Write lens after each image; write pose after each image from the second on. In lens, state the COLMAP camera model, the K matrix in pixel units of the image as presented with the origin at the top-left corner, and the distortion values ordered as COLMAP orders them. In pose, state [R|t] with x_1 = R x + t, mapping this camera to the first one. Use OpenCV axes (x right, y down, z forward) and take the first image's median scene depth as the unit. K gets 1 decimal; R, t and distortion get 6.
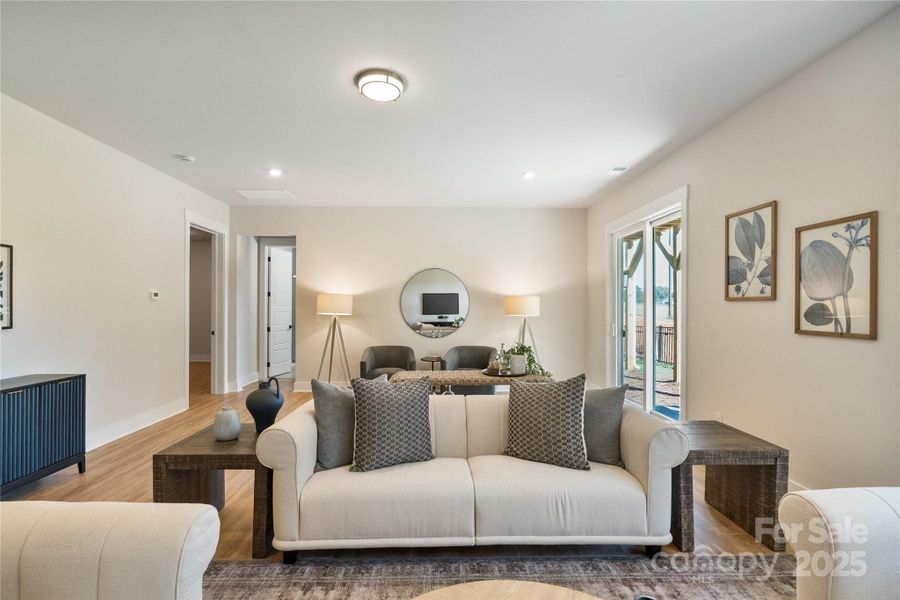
lens RADIAL K [[425.2, 0, 449.4], [0, 425.2, 306.1], [0, 0, 1]] dist [-0.002031, -0.000369]
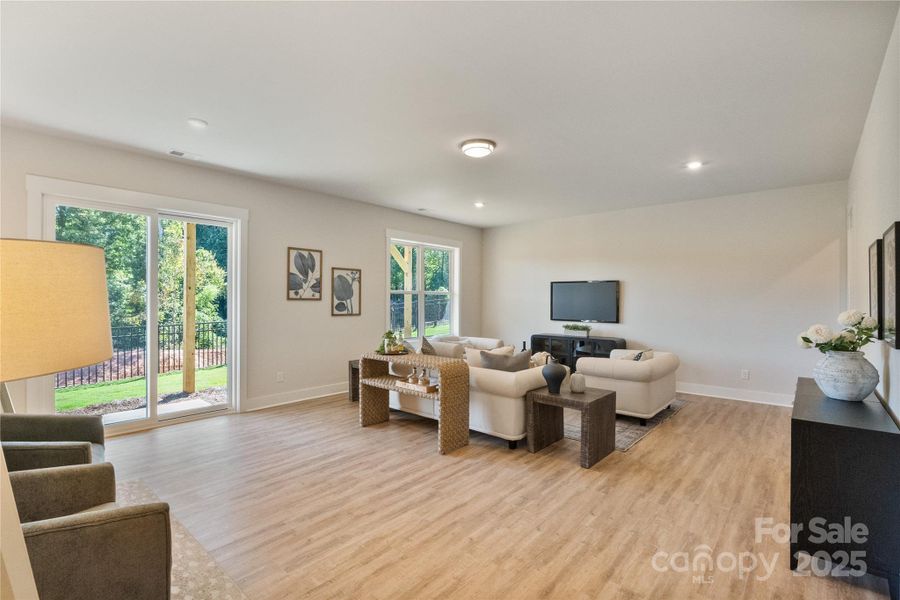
lens RADIAL K [[425.2, 0, 450.7], [0, 425.2, 297.6], [0, 0, 1]] dist [-0.002031, -0.000369]
pose [[-0.733990, -0.000481, 0.679160, -1.015640], [-0.006960, 0.999953, -0.006814, -0.017392], [-0.679125, -0.009728, -0.733958, 2.019478]]
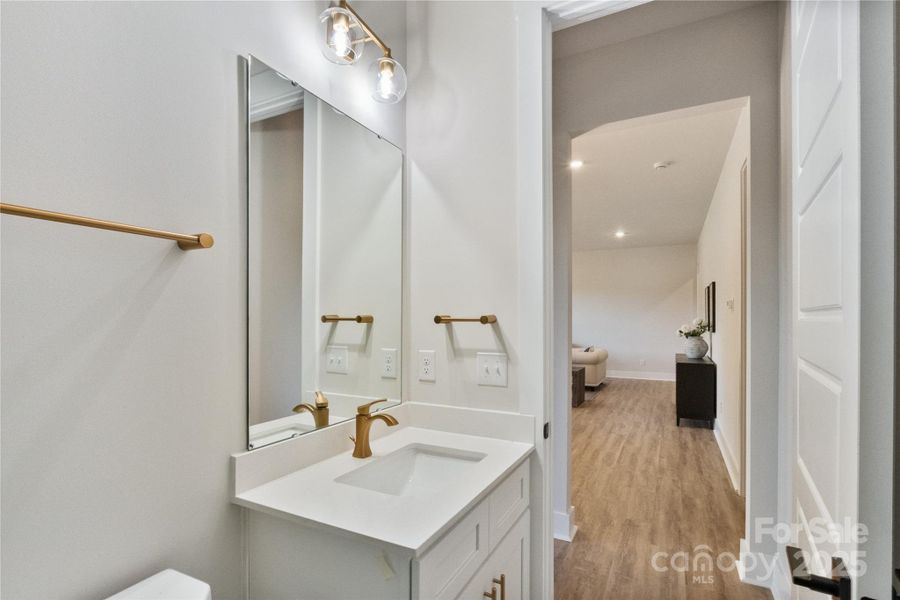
lens RADIAL K [[425.2, 0, 460.5], [0, 425.2, 316.1], [0, 0, 1]] dist [-0.002031, -0.000369]
pose [[-0.875202, 0.002938, 0.483749, -1.017654], [-0.000707, 0.999973, -0.007354, 0.003318], [-0.483757, -0.006778, -0.875176, 3.023170]]
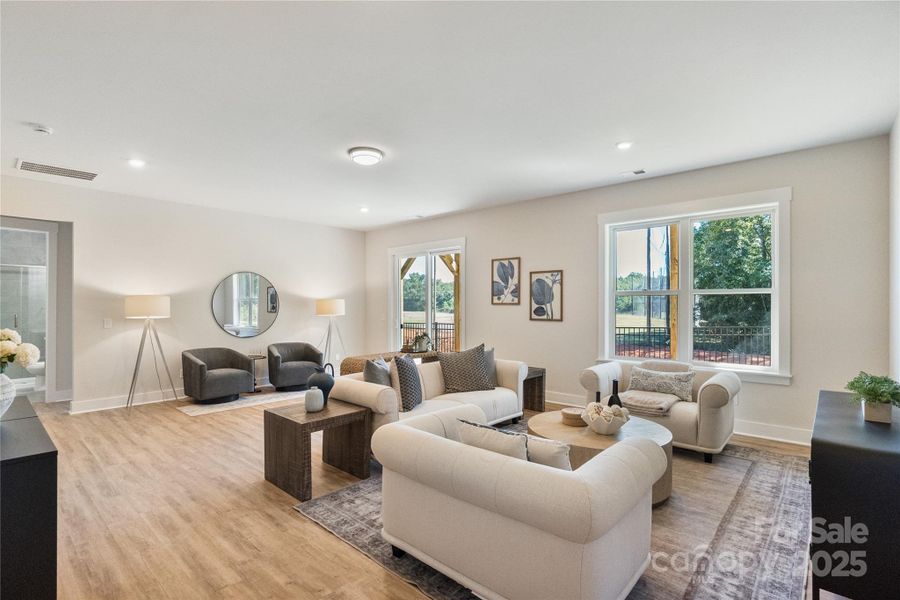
lens RADIAL K [[425.2, 0, 446.6], [0, 425.2, 304.9], [0, 0, 1]] dist [-0.002031, -0.000369]
pose [[0.697768, -0.005707, 0.716301, -0.970281], [0.002310, 0.999981, 0.005718, -0.025593], [-0.716320, -0.002335, 0.697768, -0.201133]]
